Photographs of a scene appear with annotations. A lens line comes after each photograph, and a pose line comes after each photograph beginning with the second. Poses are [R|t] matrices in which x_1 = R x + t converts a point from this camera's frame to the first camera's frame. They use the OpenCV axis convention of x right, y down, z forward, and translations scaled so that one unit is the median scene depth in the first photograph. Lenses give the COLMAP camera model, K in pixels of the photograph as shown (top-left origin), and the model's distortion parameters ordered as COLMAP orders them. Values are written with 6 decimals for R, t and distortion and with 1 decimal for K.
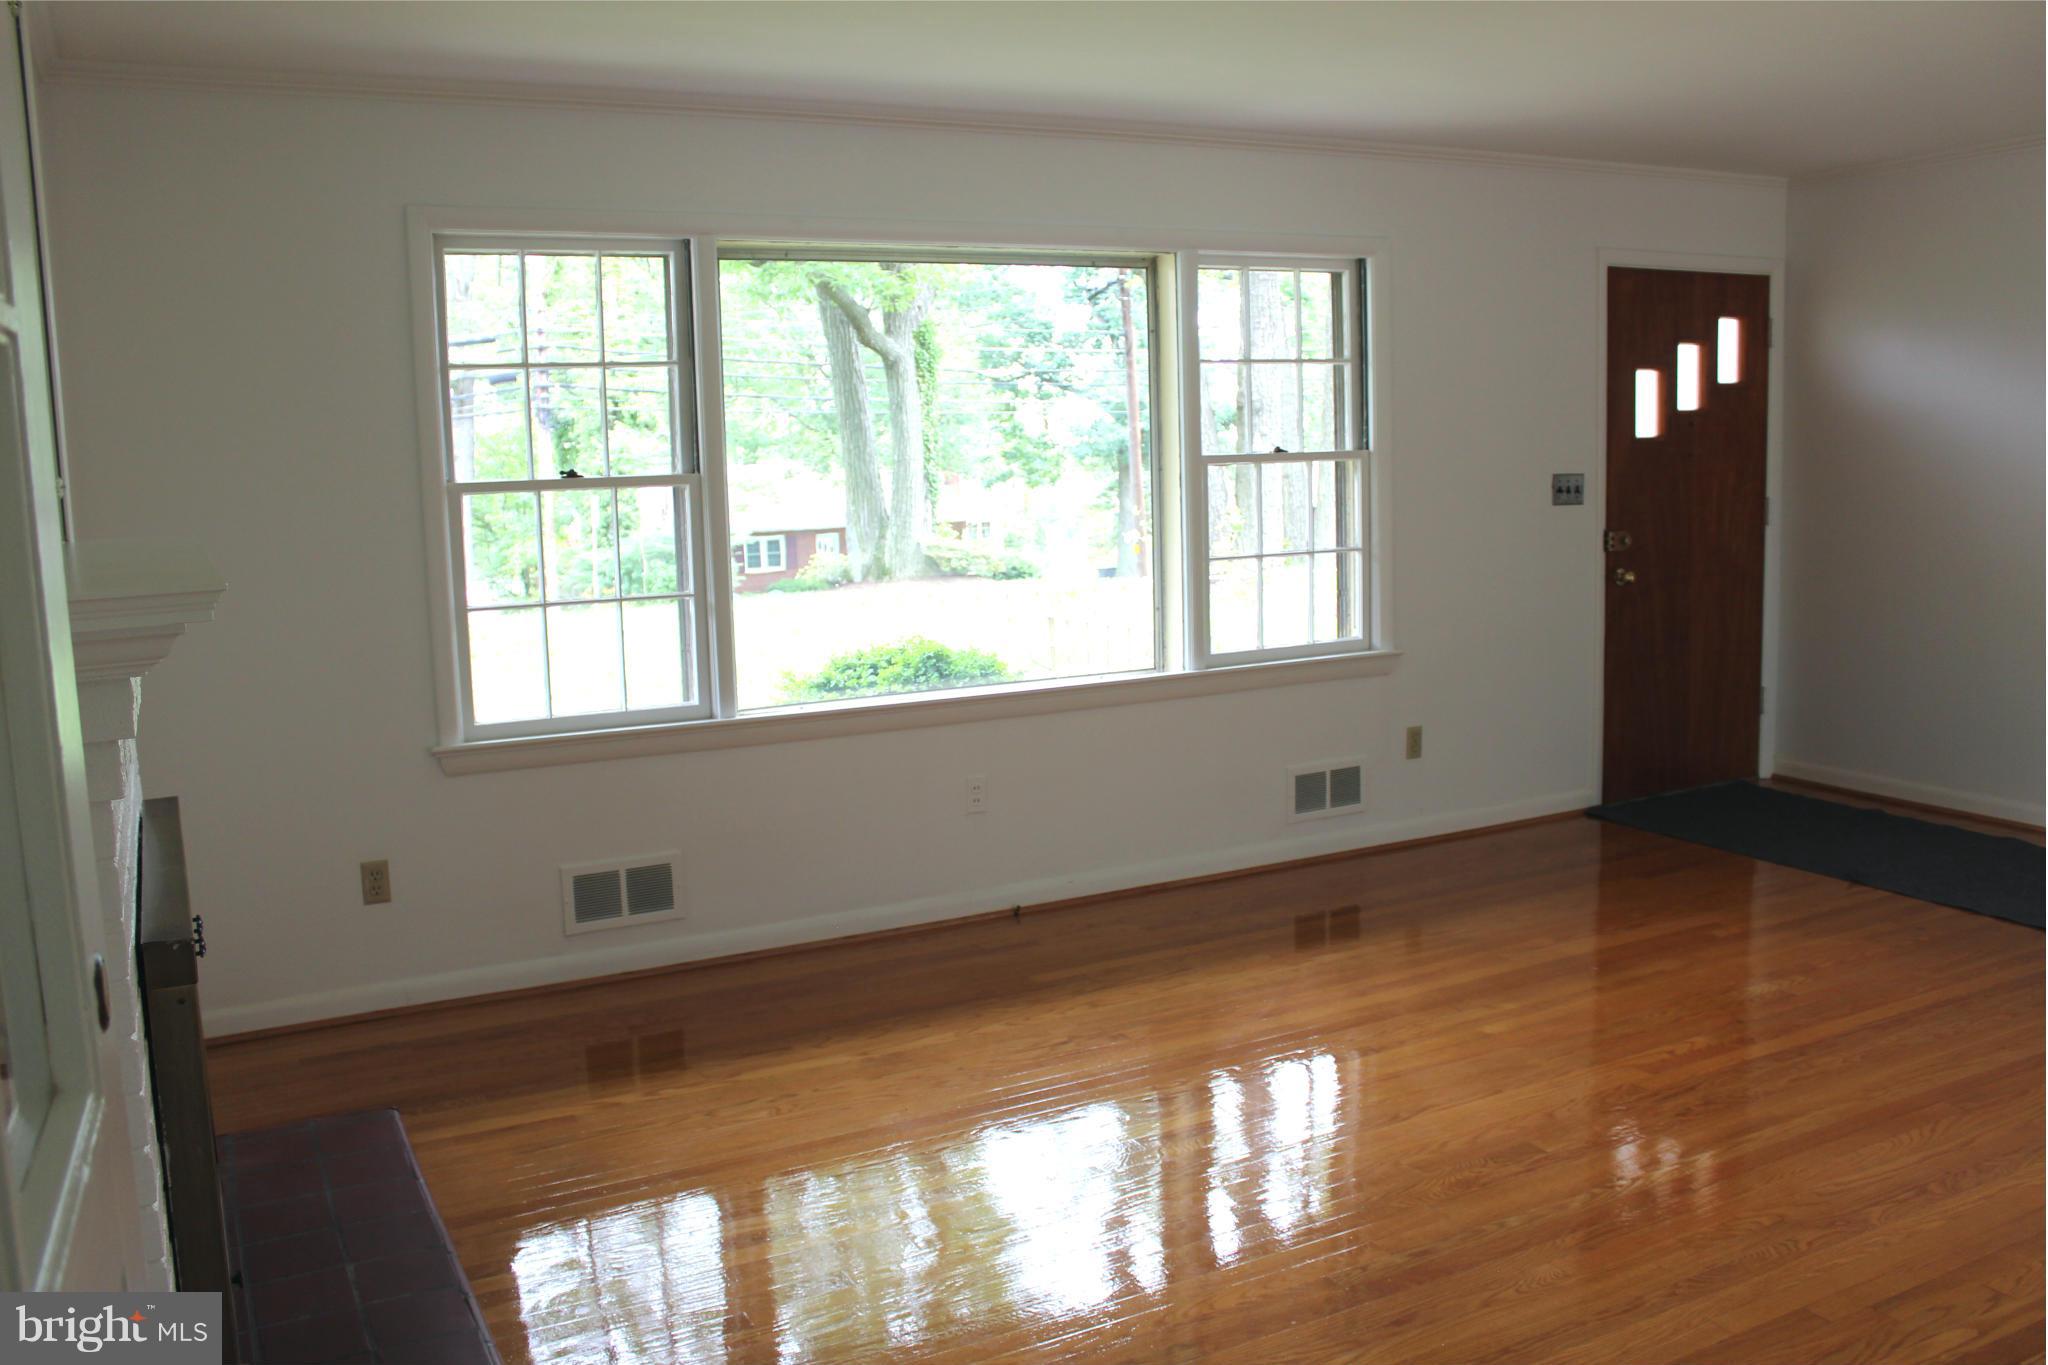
lens RADIAL K [[1701.0, 0, 1024.0], [0, 1701.0, 682.5], [0, 0, 1]] dist [-0.162608, 0.131243]
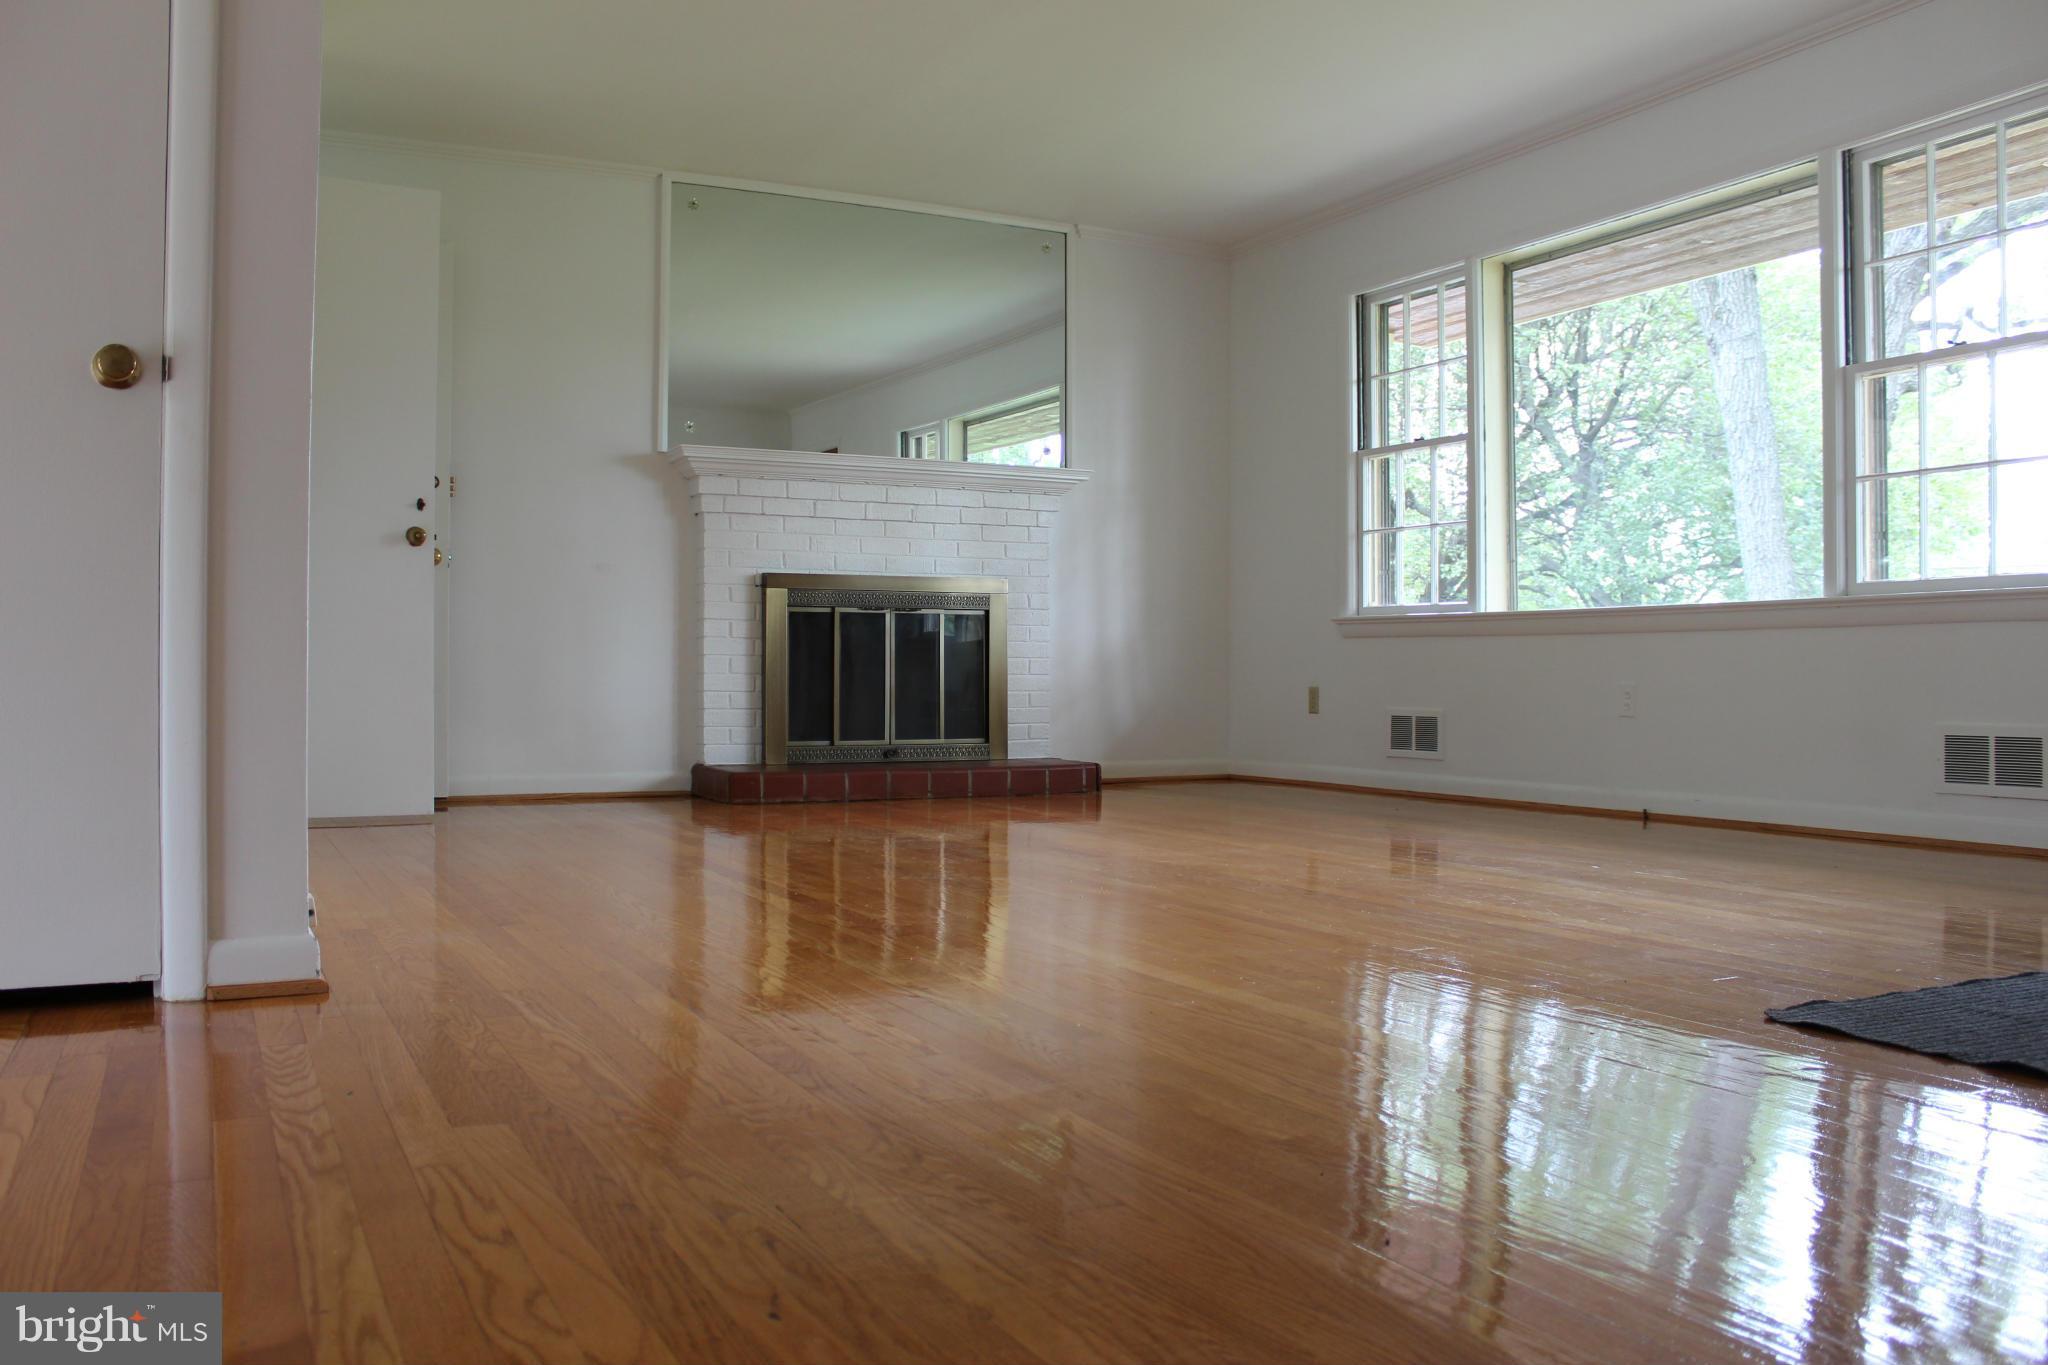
lens RADIAL K [[1701.0, 0, 1024.0], [0, 1701.0, 682.5], [0, 0, 1]] dist [-0.162608, 0.131243]
pose [[-0.014321, 0.034413, -0.999305, 1.164403], [-0.138184, 0.989750, 0.036065, 0.076372], [0.990303, 0.138604, -0.009419, 0.679353]]
